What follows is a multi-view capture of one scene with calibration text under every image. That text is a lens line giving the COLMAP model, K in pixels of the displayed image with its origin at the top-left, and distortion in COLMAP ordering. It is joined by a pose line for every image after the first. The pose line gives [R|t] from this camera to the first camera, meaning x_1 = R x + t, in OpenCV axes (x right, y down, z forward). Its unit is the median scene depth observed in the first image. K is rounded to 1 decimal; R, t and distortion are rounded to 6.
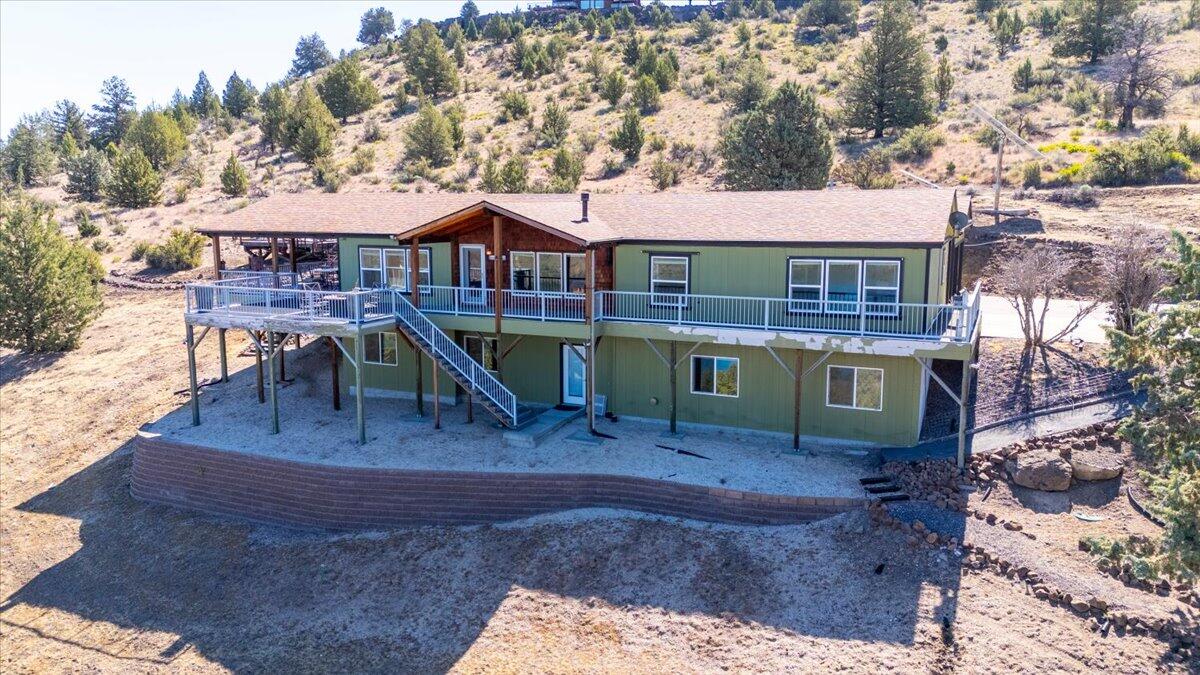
lens RADIAL K [[878.2, 0, 598.0], [0, 878.2, 332.7], [0, 0, 1]] dist [0.084652, -0.080468]
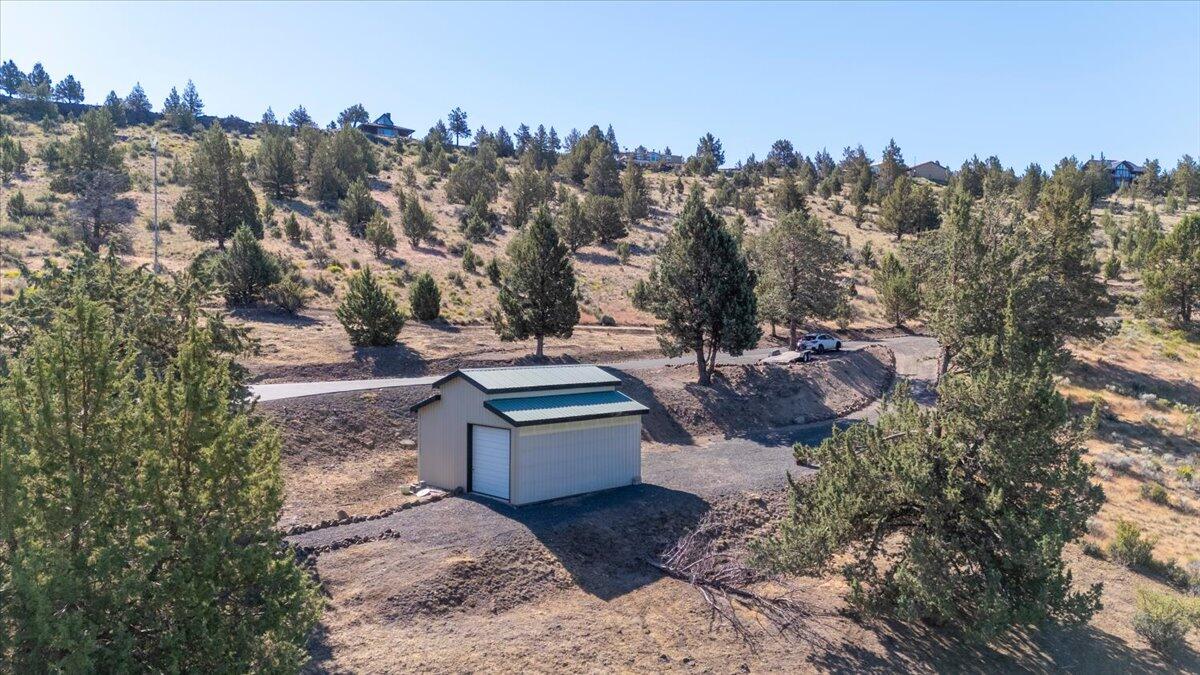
lens RADIAL K [[878.2, 0, 598.0], [0, 878.2, 332.7], [0, 0, 1]] dist [0.084652, -0.080468]
pose [[0.579356, -0.004711, 0.815061, -0.012560], [0.113271, 0.990745, -0.074788, 0.093395], [-0.807166, 0.135652, 0.574528, -0.600707]]
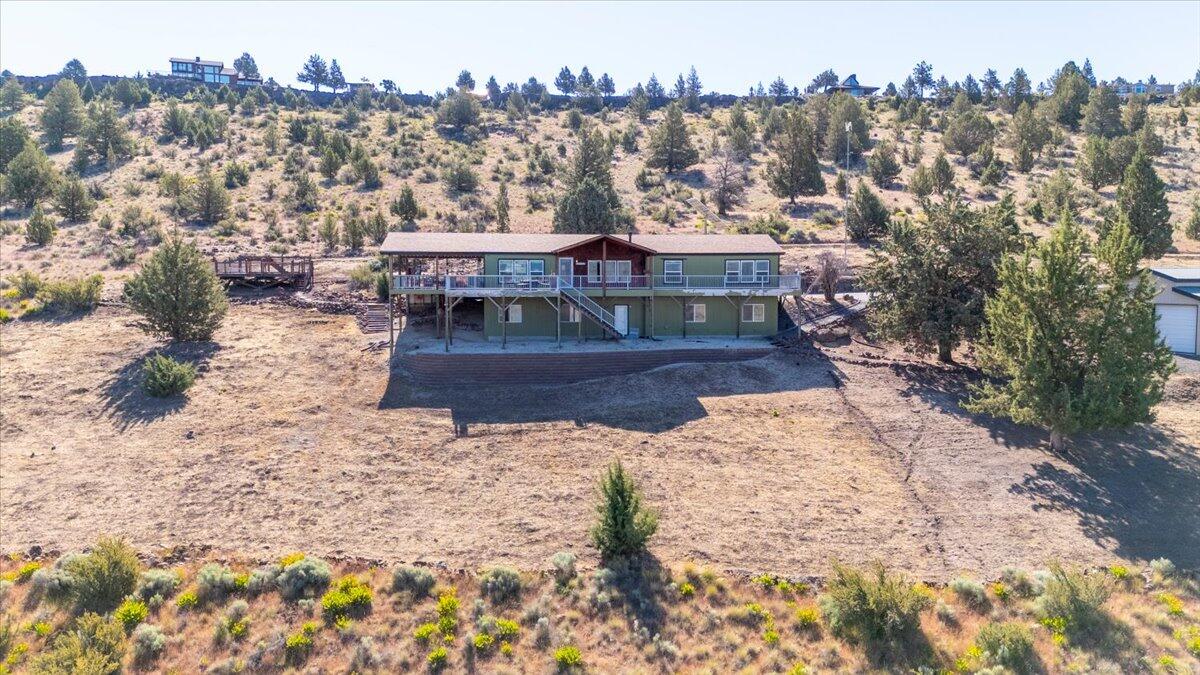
lens RADIAL K [[878.2, 0, 598.0], [0, 878.2, 332.7], [0, 0, 1]] dist [0.084652, -0.080468]
pose [[0.868920, -0.028926, 0.494106, -1.136004], [0.070876, 0.995274, -0.066374, 0.219506], [-0.489851, 0.092694, 0.866864, -0.784936]]
